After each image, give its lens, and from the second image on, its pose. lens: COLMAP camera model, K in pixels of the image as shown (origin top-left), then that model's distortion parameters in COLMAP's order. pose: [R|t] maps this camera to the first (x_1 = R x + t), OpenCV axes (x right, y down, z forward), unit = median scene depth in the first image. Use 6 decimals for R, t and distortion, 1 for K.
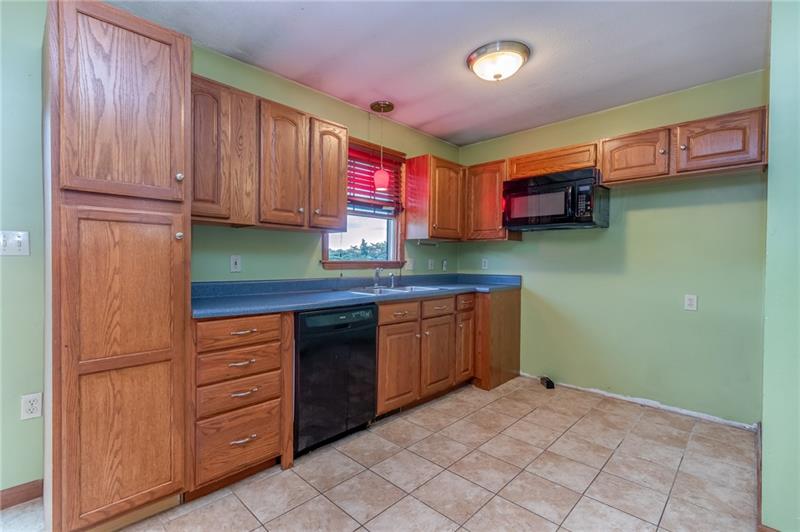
lens RADIAL K [[361.6, 0, 392.4], [0, 361.6, 266.2], [0, 0, 1]] dist [-0.012637, -0.000231]
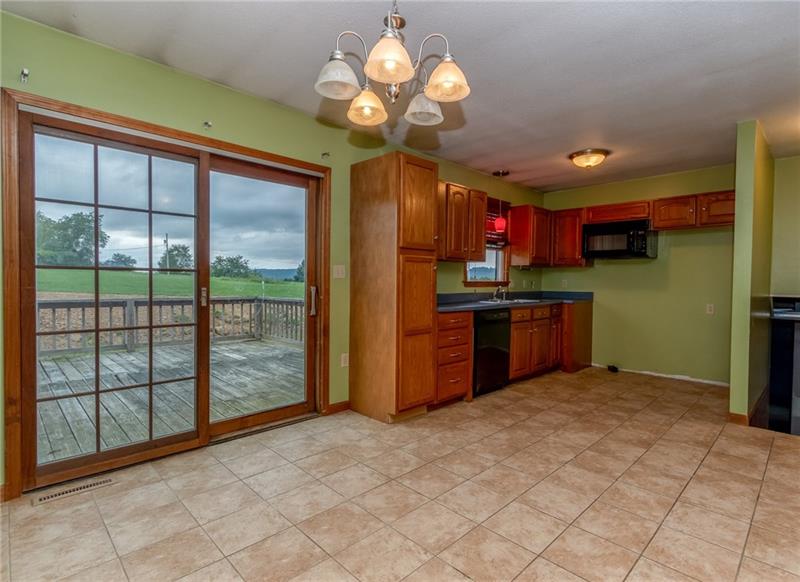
lens RADIAL K [[423.3, 0, 407.4], [0, 423.3, 289.3], [0, 0, 1]] dist [-0.024105, 0.000460]
pose [[0.999994, 0.002008, -0.002688, -0.417721], [-0.001983, 0.999954, 0.009416, 0.002640], [0.002707, -0.009410, 0.999952, -0.724292]]
